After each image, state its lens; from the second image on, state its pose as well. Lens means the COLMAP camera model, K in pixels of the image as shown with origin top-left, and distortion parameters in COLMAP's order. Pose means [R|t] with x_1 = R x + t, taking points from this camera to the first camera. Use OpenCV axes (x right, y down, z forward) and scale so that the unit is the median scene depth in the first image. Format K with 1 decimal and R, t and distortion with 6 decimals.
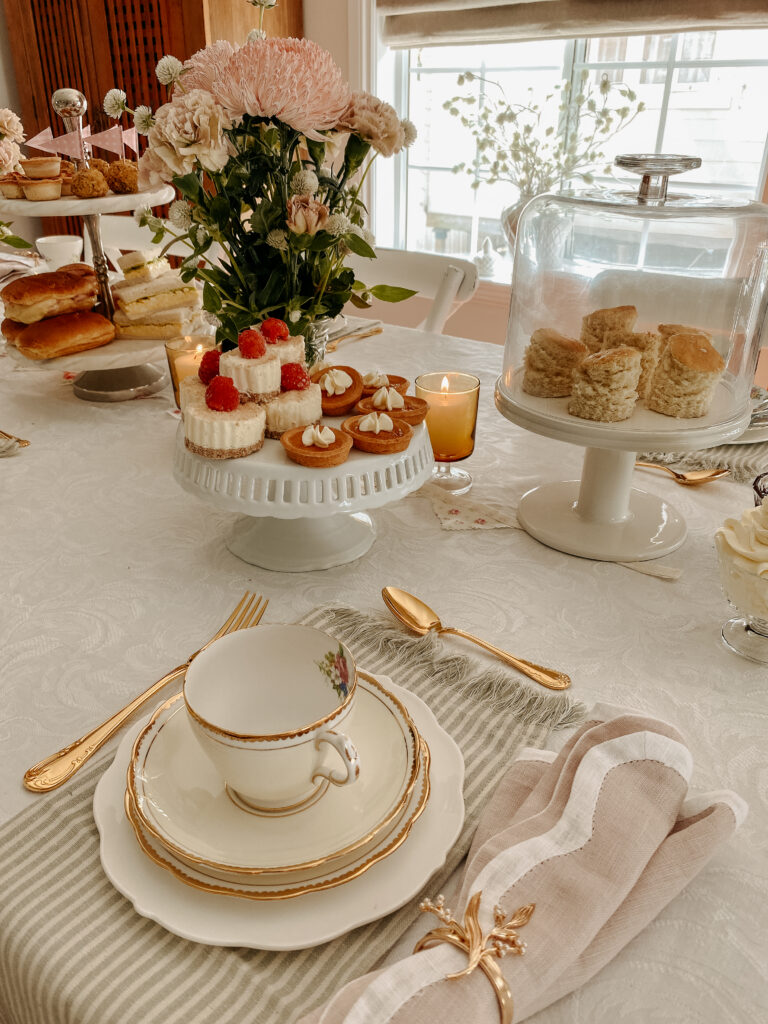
lens RADIAL K [[810.5, 0, 380.0], [0, 810.5, 490.2], [0, 0, 1]] dist [0.027654, -0.035903]
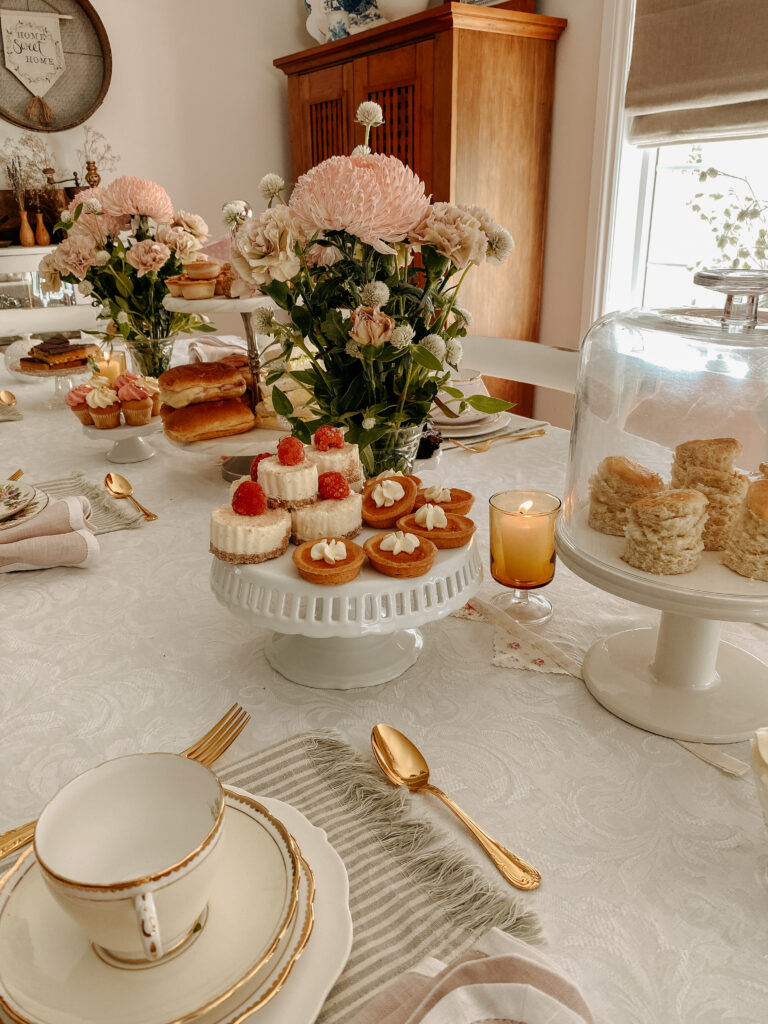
lens RADIAL K [[810.5, 0, 380.0], [0, 810.5, 490.2], [0, 0, 1]] dist [0.027654, -0.035903]
pose [[0.947750, 0.094638, -0.304652, 0.231585], [-0.124428, 0.989010, -0.079857, -0.060252], [0.293746, 0.113591, 0.949110, 0.086643]]
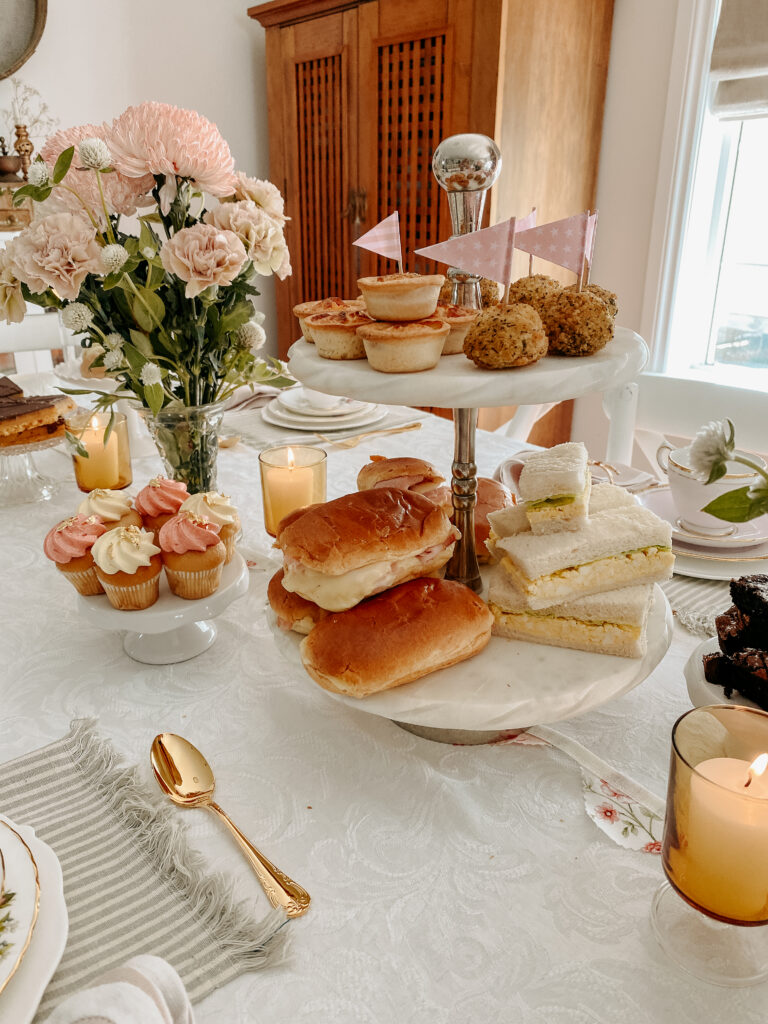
lens RADIAL K [[810.5, 0, 380.0], [0, 810.5, 490.2], [0, 0, 1]] dist [0.027654, -0.035903]
pose [[0.972202, 0.083821, -0.218626, -0.426402], [-0.103503, 0.991393, -0.080164, -0.333117], [0.210025, 0.100564, 0.972510, 0.750345]]
